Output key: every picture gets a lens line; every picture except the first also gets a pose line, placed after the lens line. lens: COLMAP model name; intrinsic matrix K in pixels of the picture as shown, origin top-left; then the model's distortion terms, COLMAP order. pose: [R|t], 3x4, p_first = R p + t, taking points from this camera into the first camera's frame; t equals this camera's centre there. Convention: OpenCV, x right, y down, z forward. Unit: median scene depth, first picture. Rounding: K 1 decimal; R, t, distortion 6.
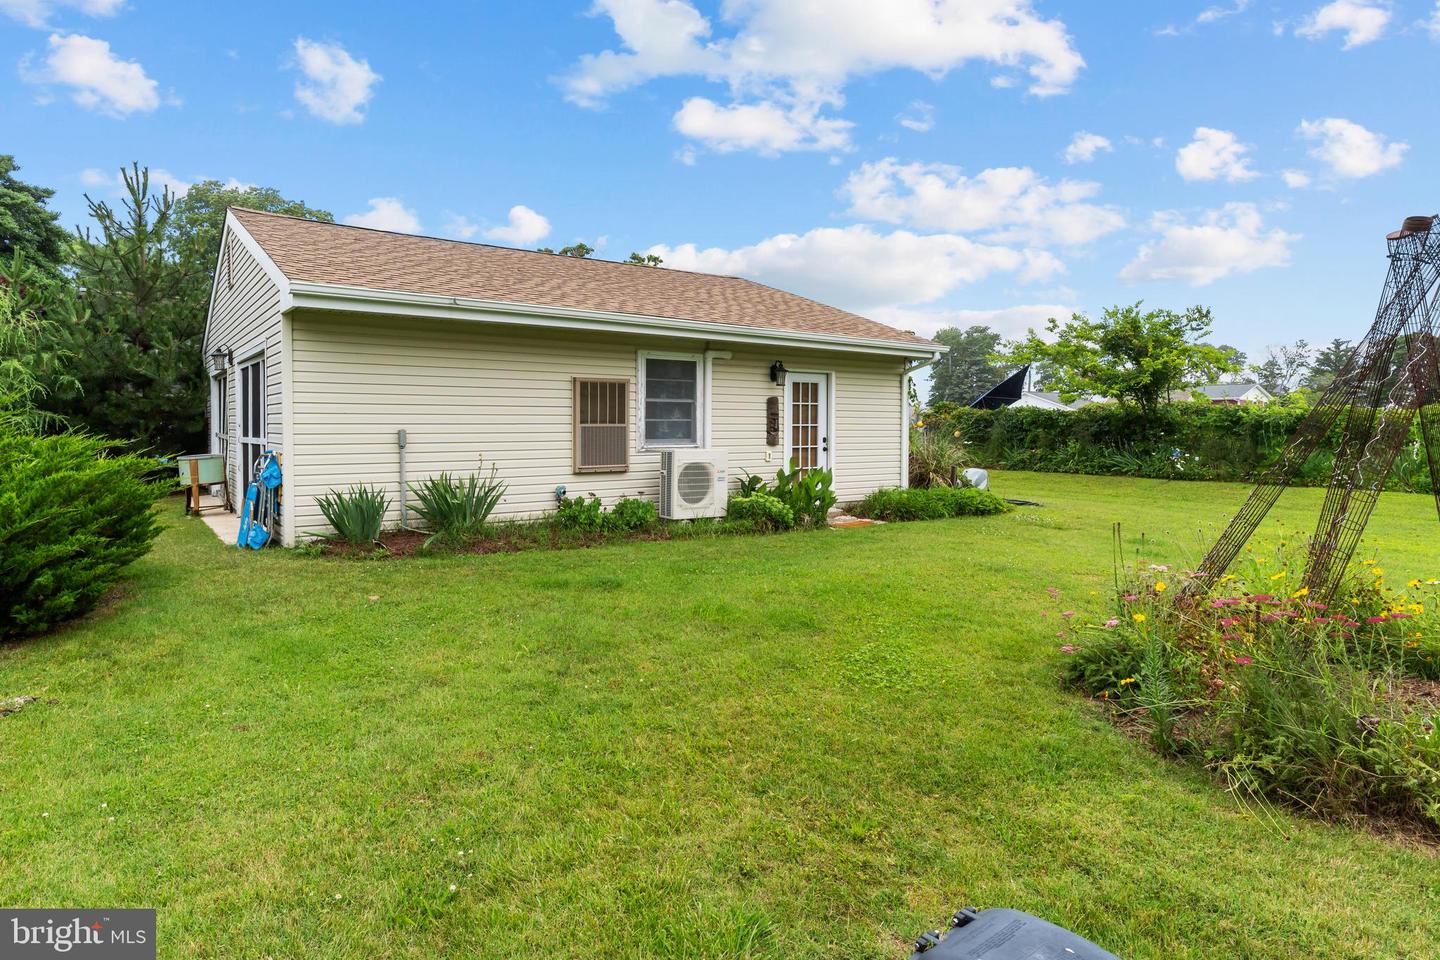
lens RADIAL K [[786.6, 0, 754.9], [0, 786.6, 427.0], [0, 0, 1]] dist [0.000847, -0.000003]
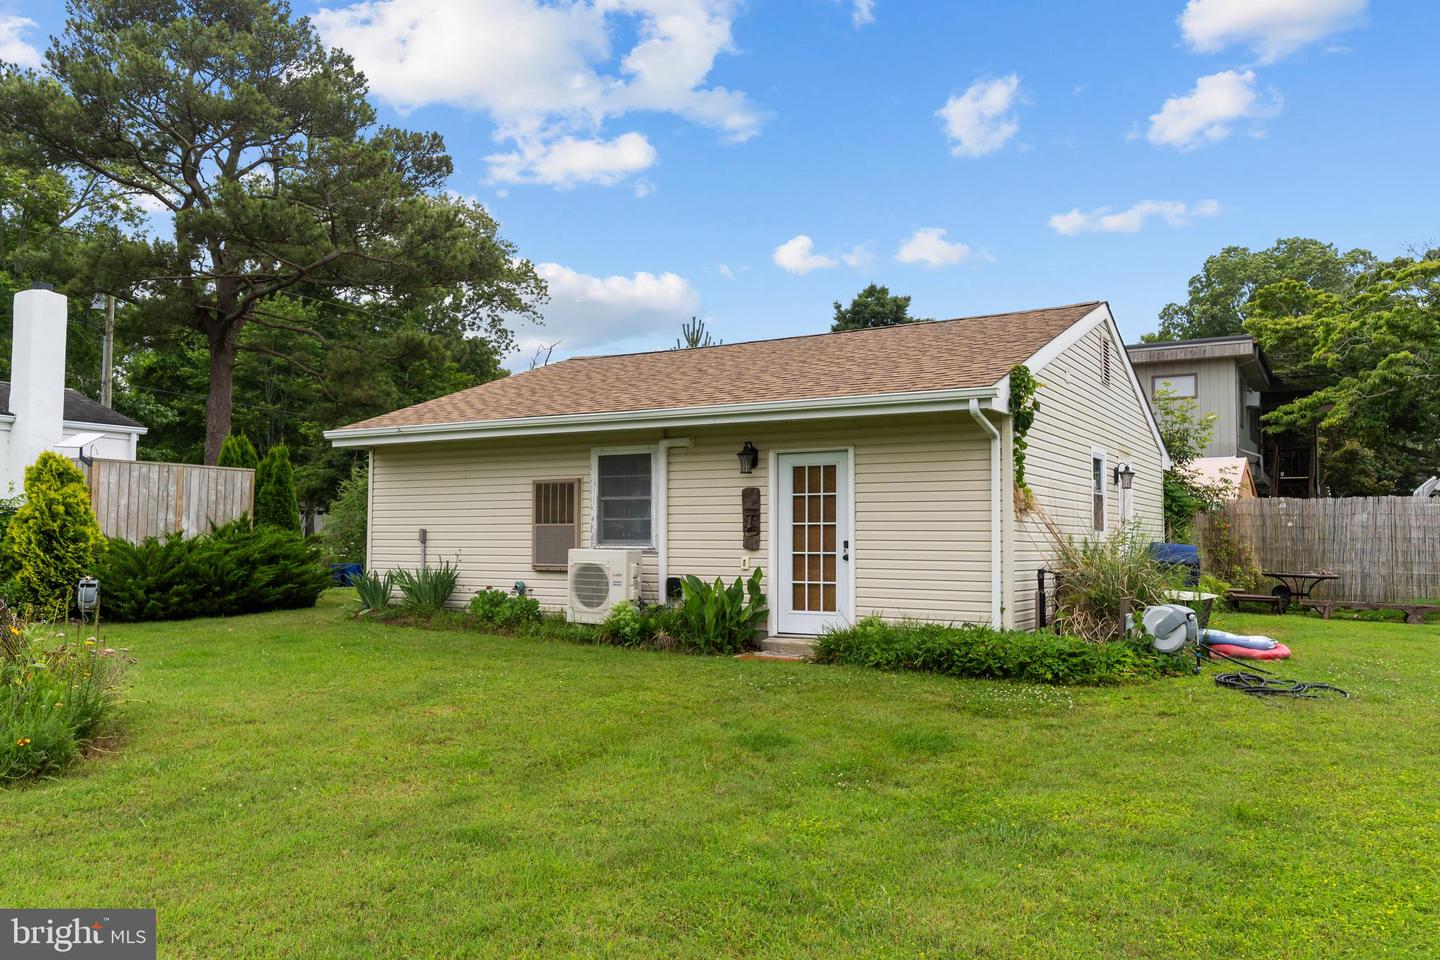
lens RADIAL K [[1121.7, 0, 721.5], [0, 1121.7, 479.9], [0, 0, 1]] dist [-0.006263, -0.002238]
pose [[0.358770, -0.047225, -0.932231, 1.163269], [-0.004228, 0.998627, -0.052216, 0.013848], [0.933416, 0.022675, 0.358078, 0.626148]]
